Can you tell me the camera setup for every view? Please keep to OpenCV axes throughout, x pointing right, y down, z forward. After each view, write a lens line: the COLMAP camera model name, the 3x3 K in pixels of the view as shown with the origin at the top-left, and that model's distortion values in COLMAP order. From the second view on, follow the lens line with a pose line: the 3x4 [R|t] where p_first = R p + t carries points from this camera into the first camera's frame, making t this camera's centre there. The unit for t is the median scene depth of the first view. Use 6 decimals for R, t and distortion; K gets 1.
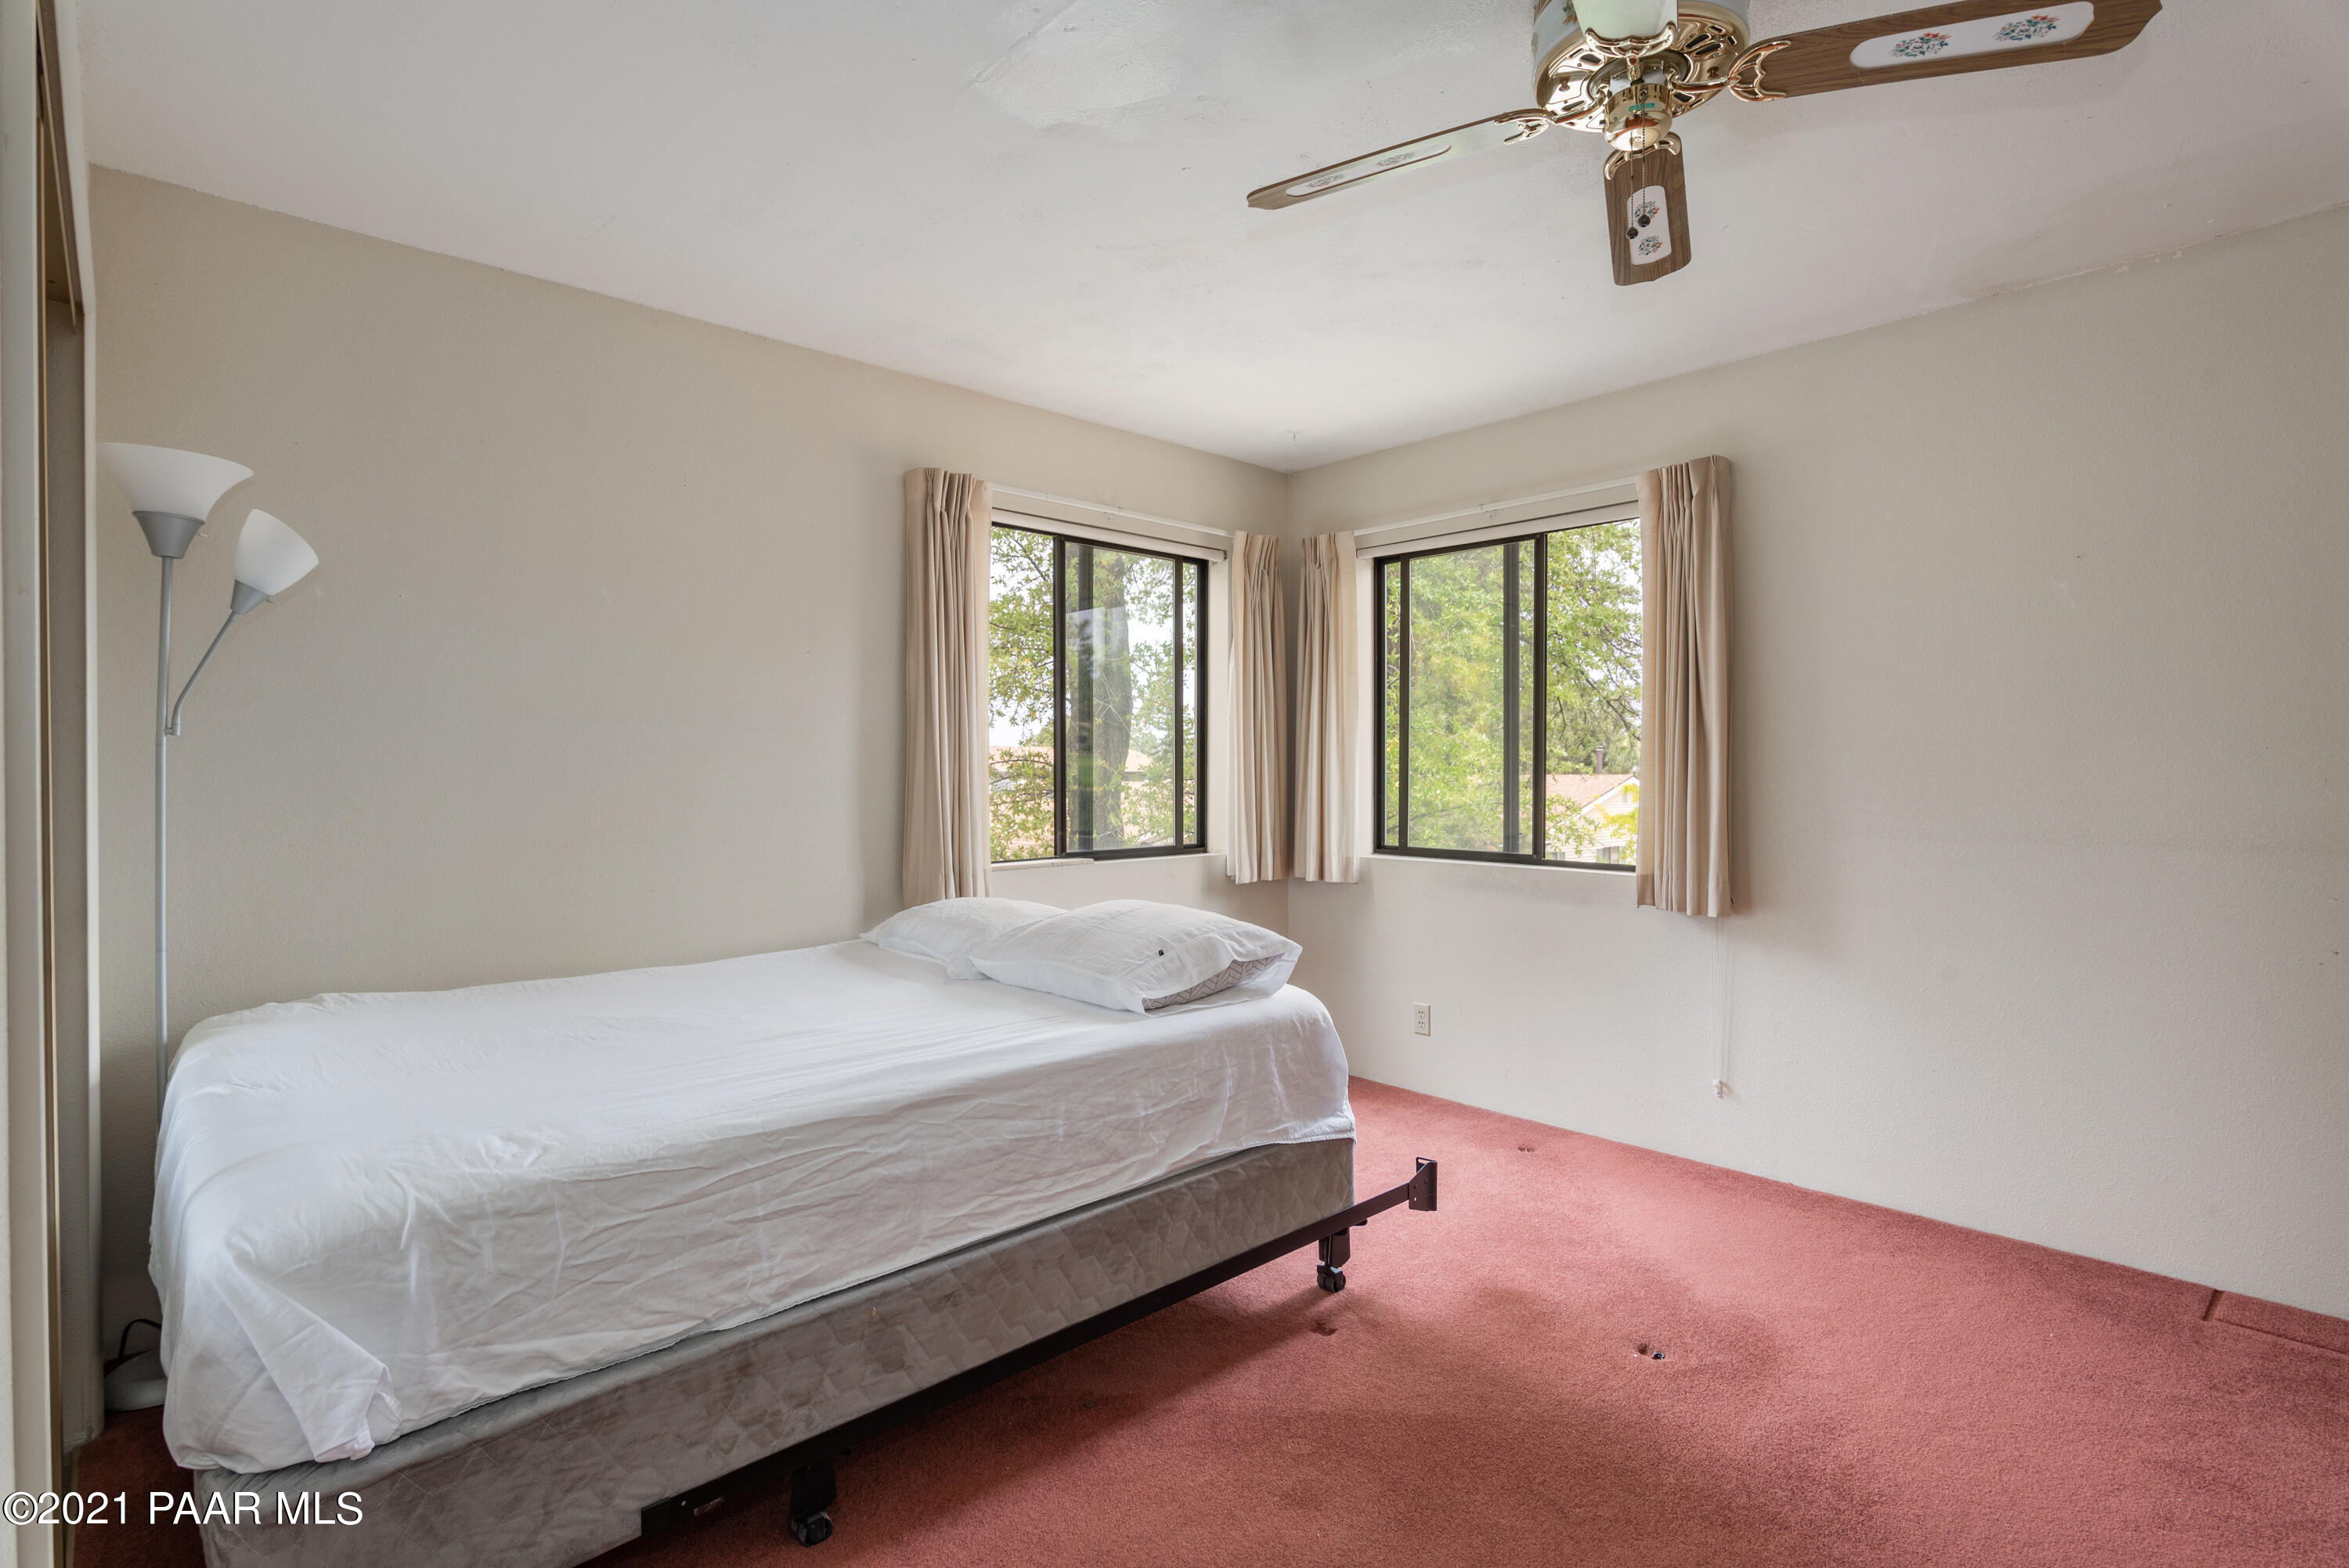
lens RADIAL K [[1140.2, 0, 1177.4], [0, 1140.2, 783.8], [0, 0, 1]] dist [-0.005347, -0.000183]
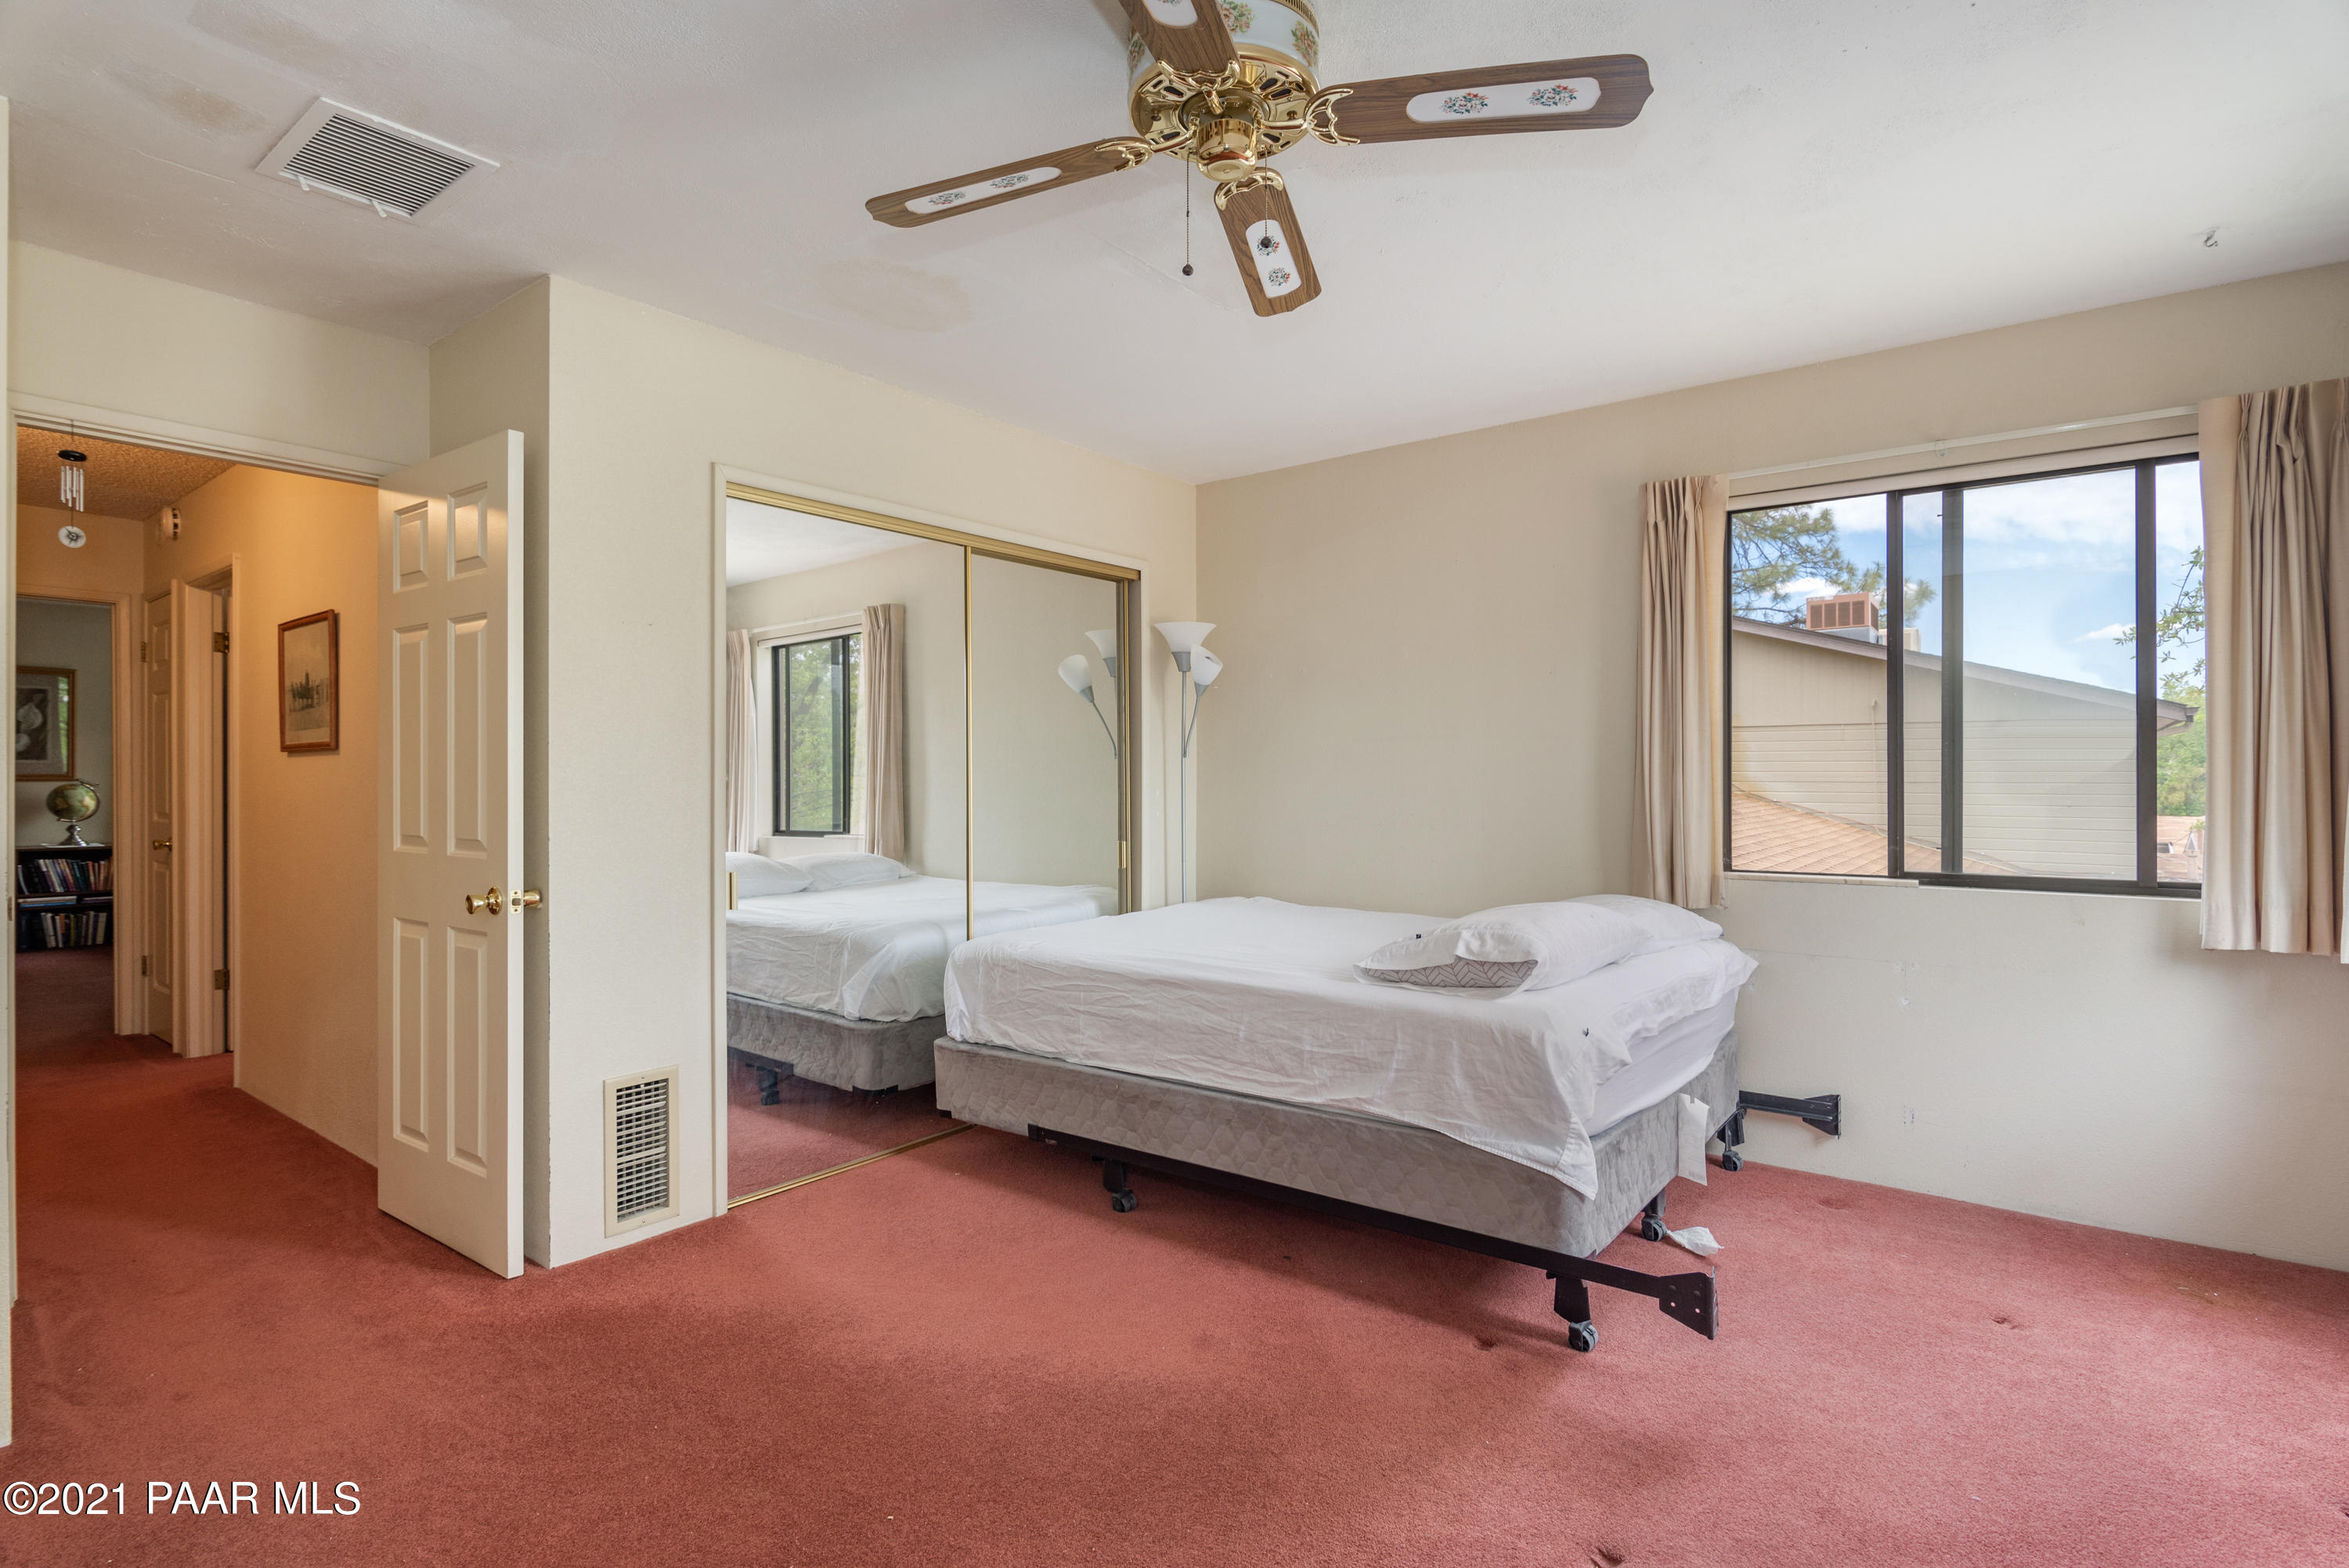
lens RADIAL K [[1182.7, 0, 1164.2], [0, 1182.7, 772.9], [0, 0, 1]] dist [-0.004003, -0.001386]
pose [[0.155075, 0.001183, -0.987902, 1.240003], [-0.007970, 0.999968, -0.000053, -0.013974], [0.987871, 0.007882, 0.155079, 0.639328]]
